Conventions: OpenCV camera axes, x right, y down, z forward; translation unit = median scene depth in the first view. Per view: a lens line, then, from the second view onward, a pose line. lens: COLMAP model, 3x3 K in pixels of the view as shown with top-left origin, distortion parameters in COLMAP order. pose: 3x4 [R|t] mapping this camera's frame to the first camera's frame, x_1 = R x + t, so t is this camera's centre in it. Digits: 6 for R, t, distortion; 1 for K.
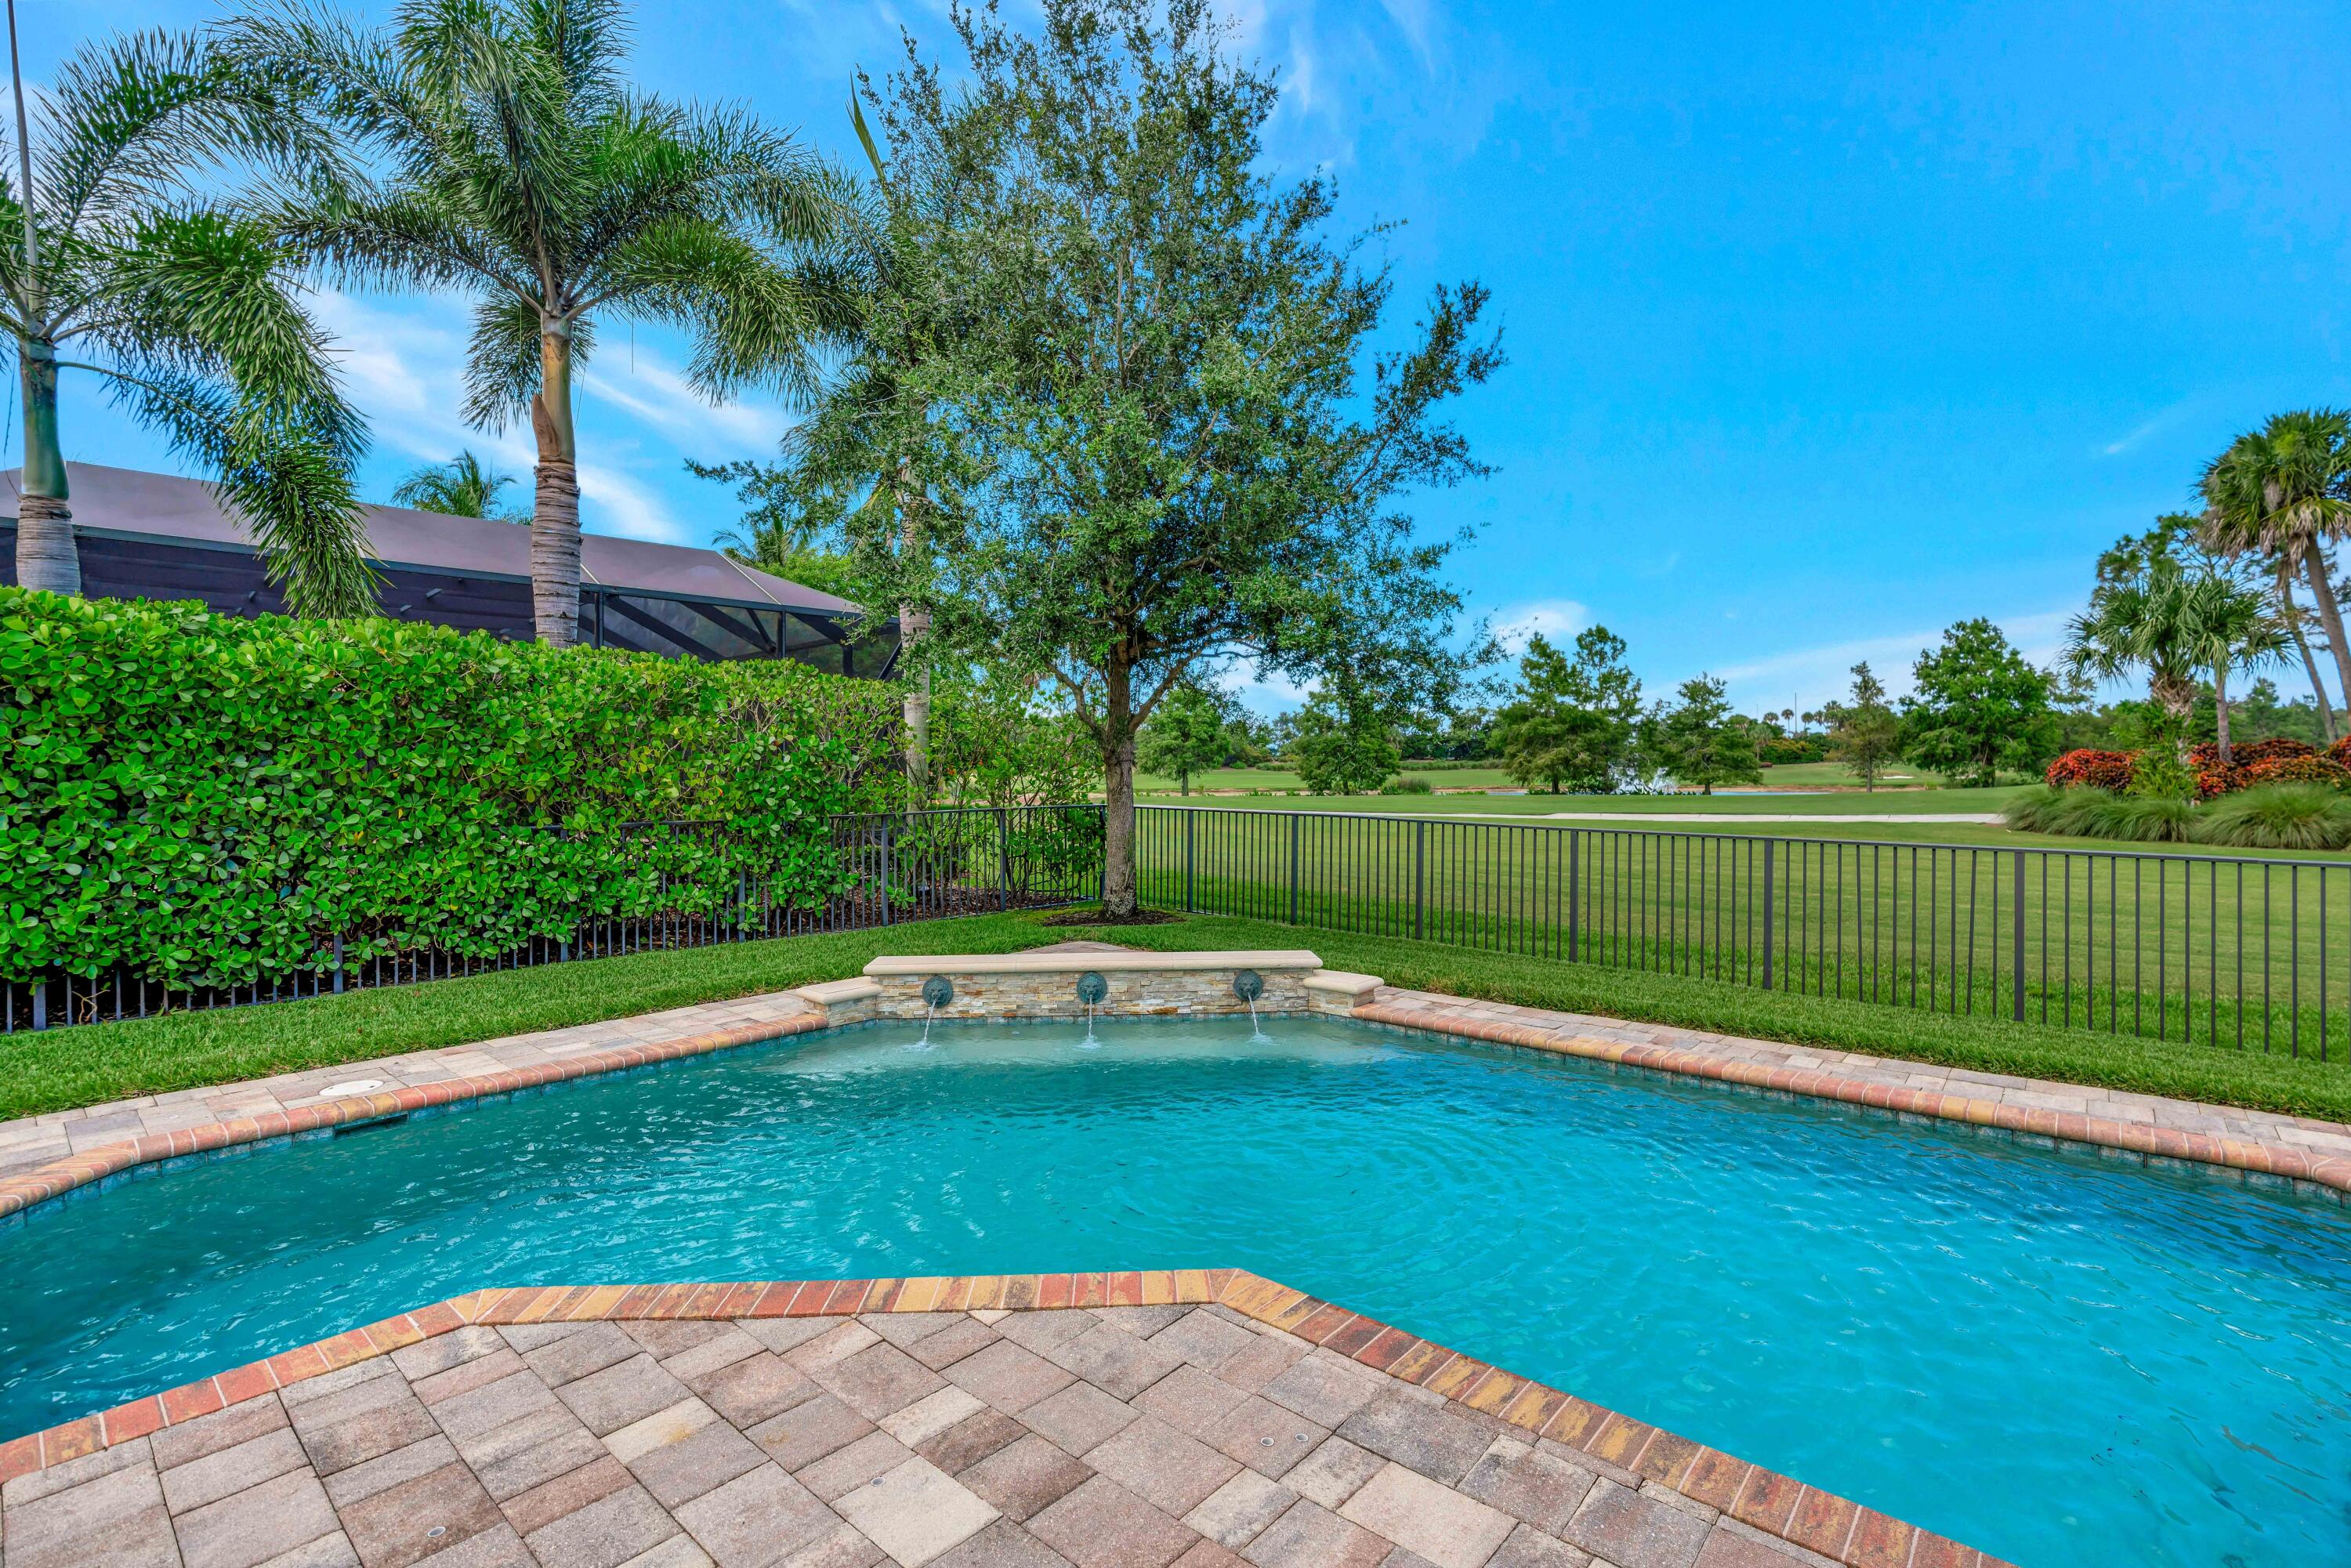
lens RADIAL K [[1073.9, 0, 1175.5], [0, 1073.9, 784.0], [0, 0, 1]] dist [-0.000189, 0.000209]
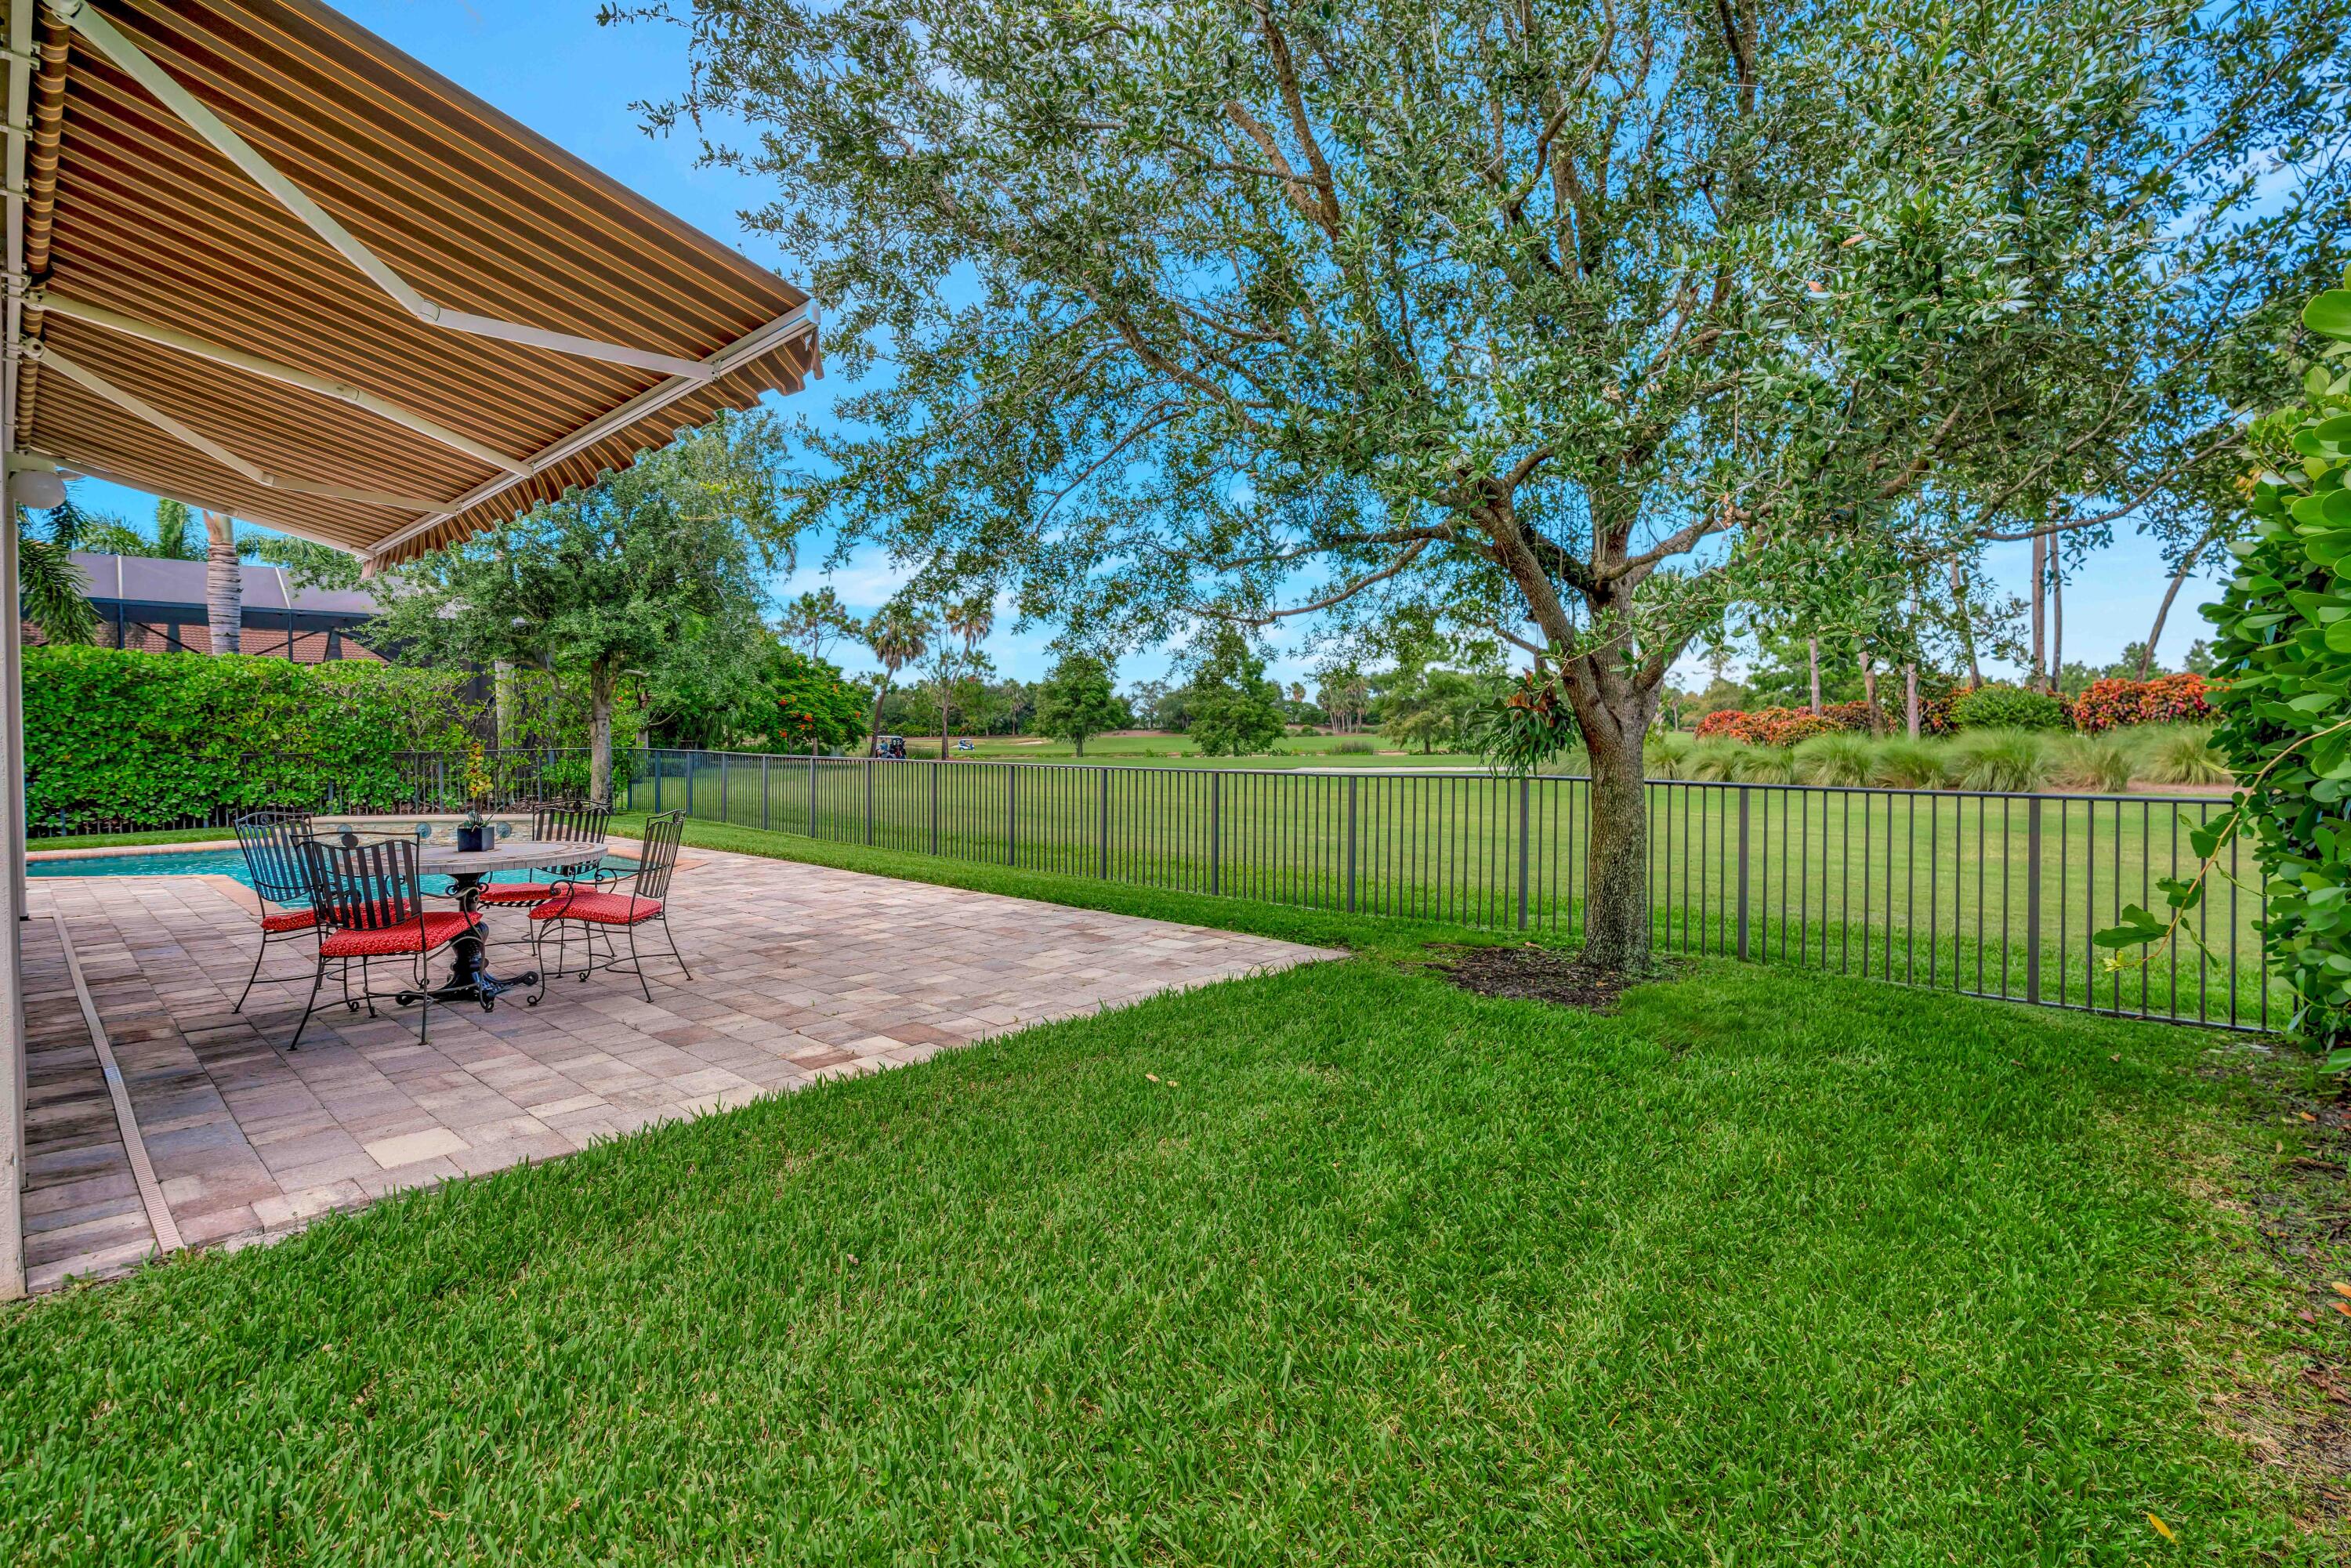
lens RADIAL K [[1083.4, 0, 1174.2], [0, 1083.4, 742.3], [0, 0, 1]] dist [0.002241, 0.000661]
pose [[0.999841, -0.004078, -0.017338, 1.040085], [0.003955, 0.999967, -0.007164, 0.035342], [0.017367, 0.007095, 0.999824, -0.762778]]
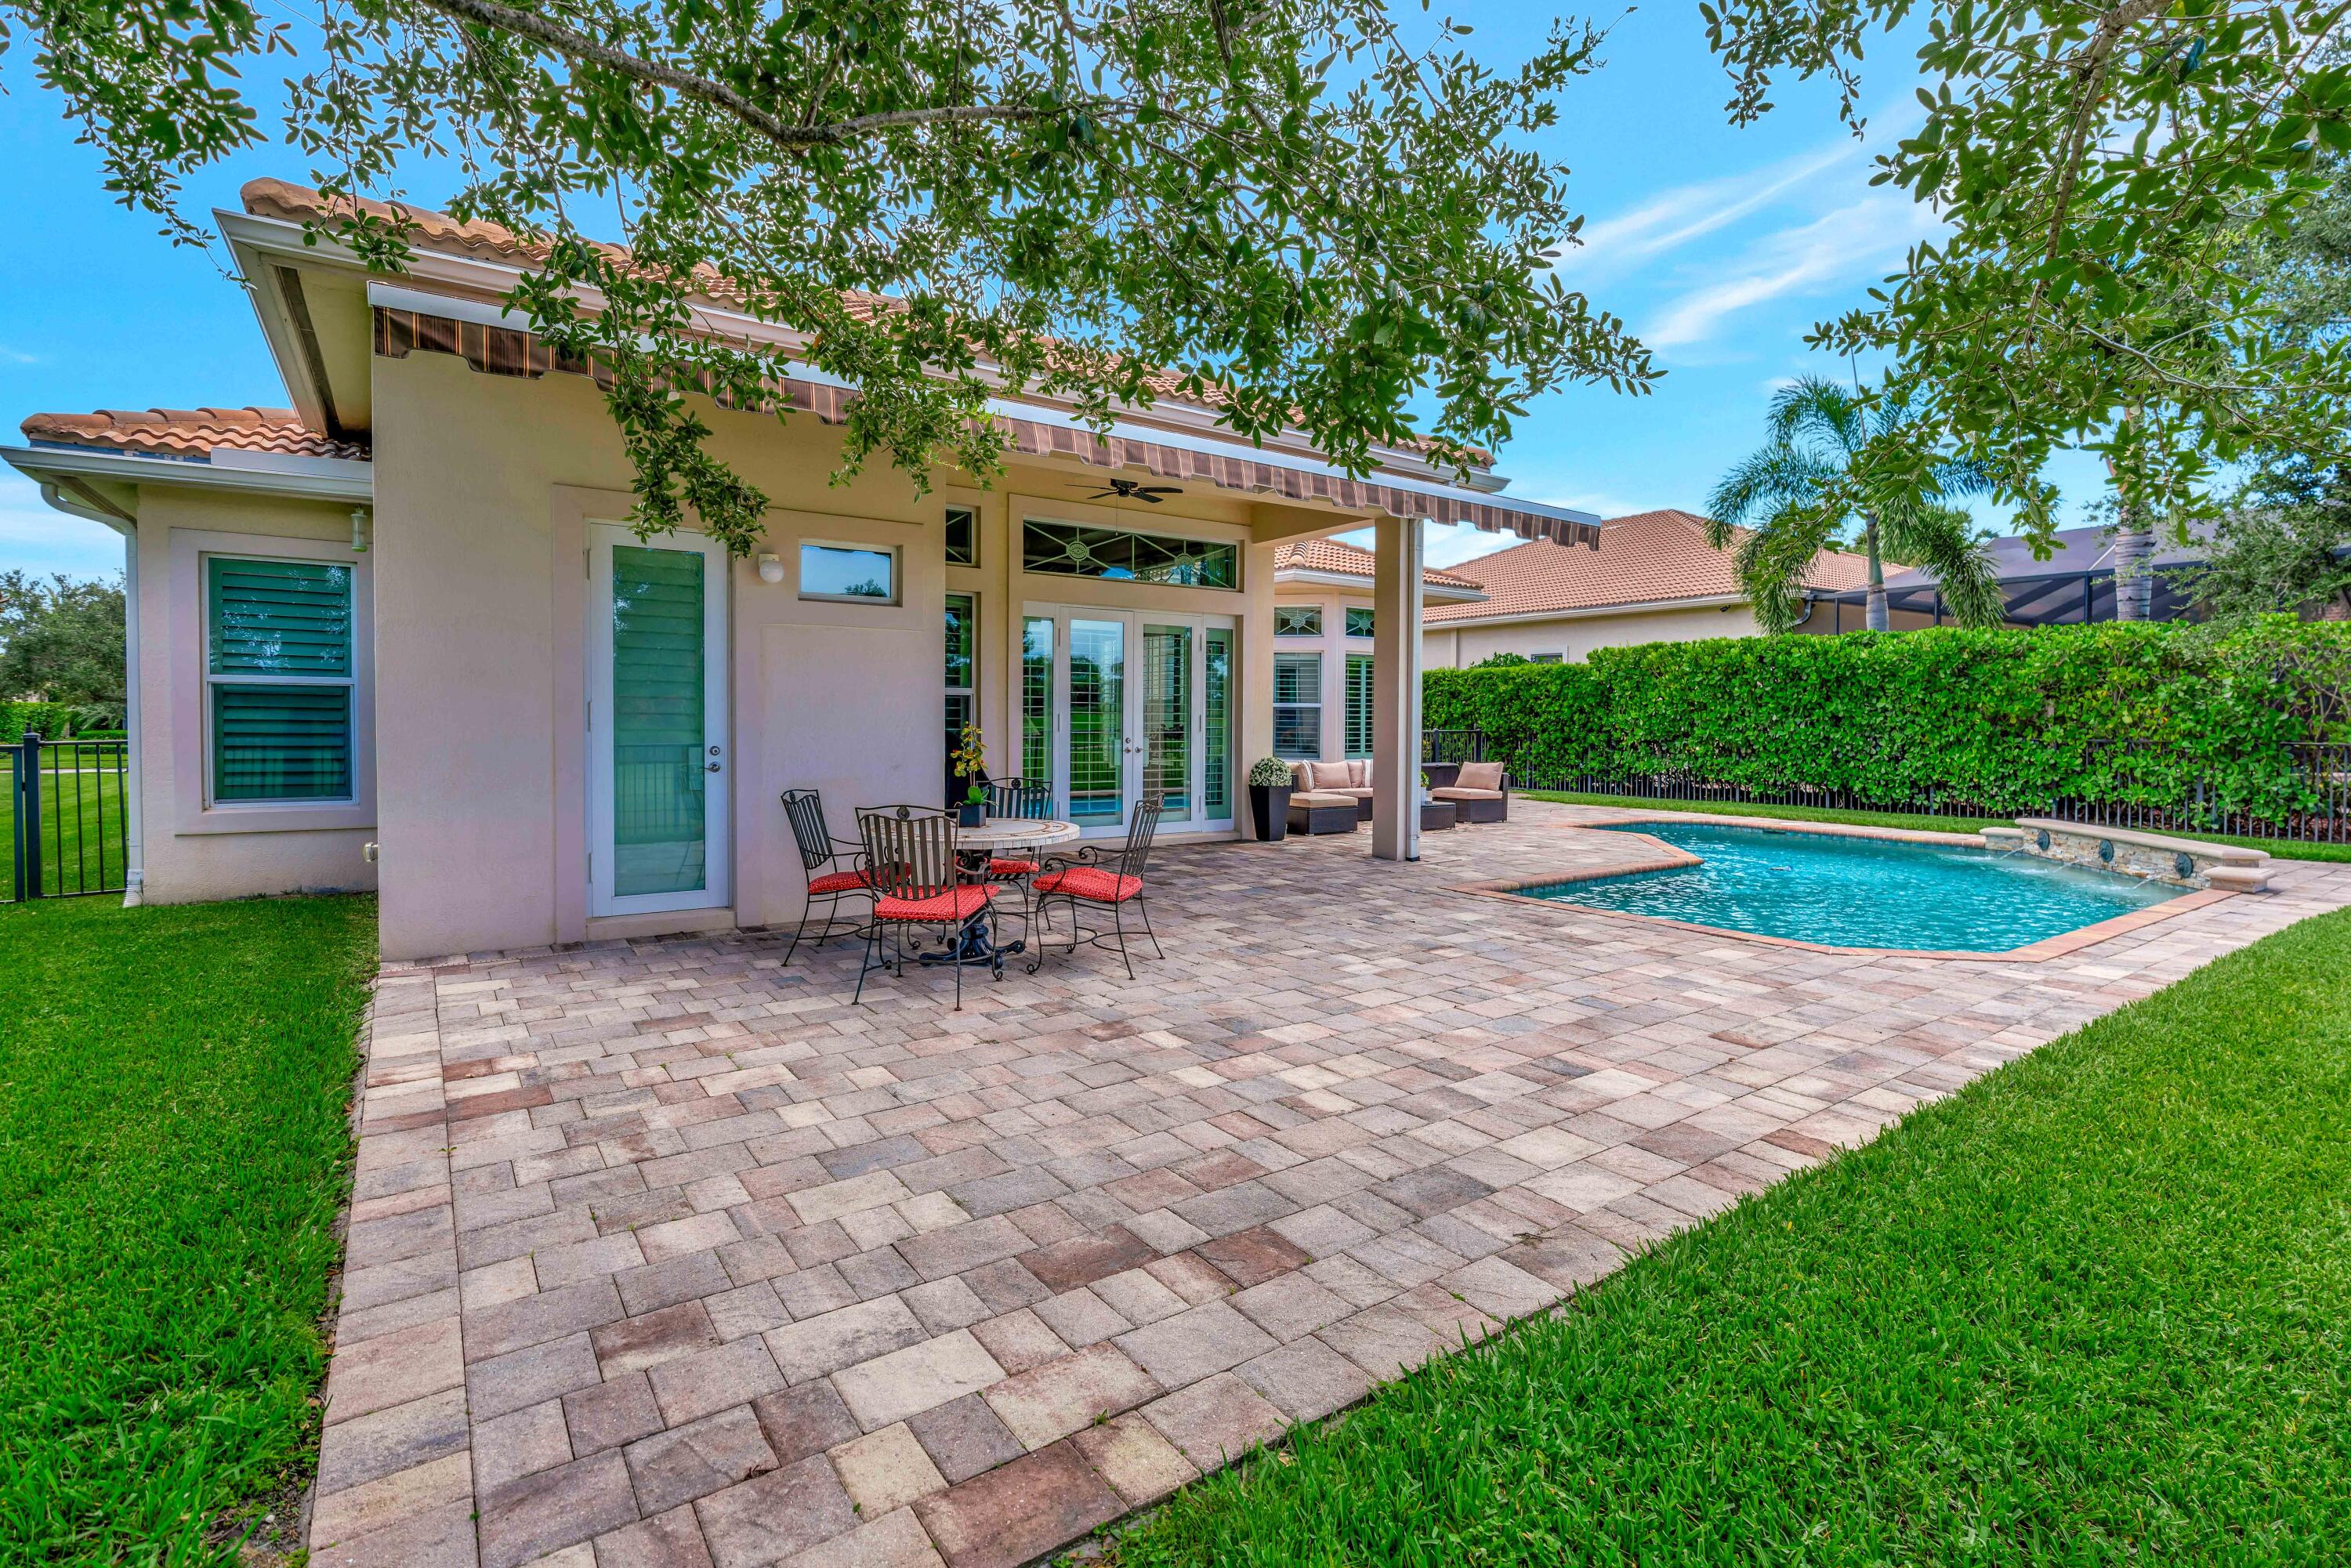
lens RADIAL K [[1083.4, 0, 1174.2], [0, 1083.4, 742.3], [0, 0, 1]] dist [0.002241, 0.000661]
pose [[-0.226991, 0.024833, -0.973580, 1.236662], [-0.012147, 0.999525, 0.028327, 0.012873], [0.973821, 0.018256, -0.226582, 0.080691]]
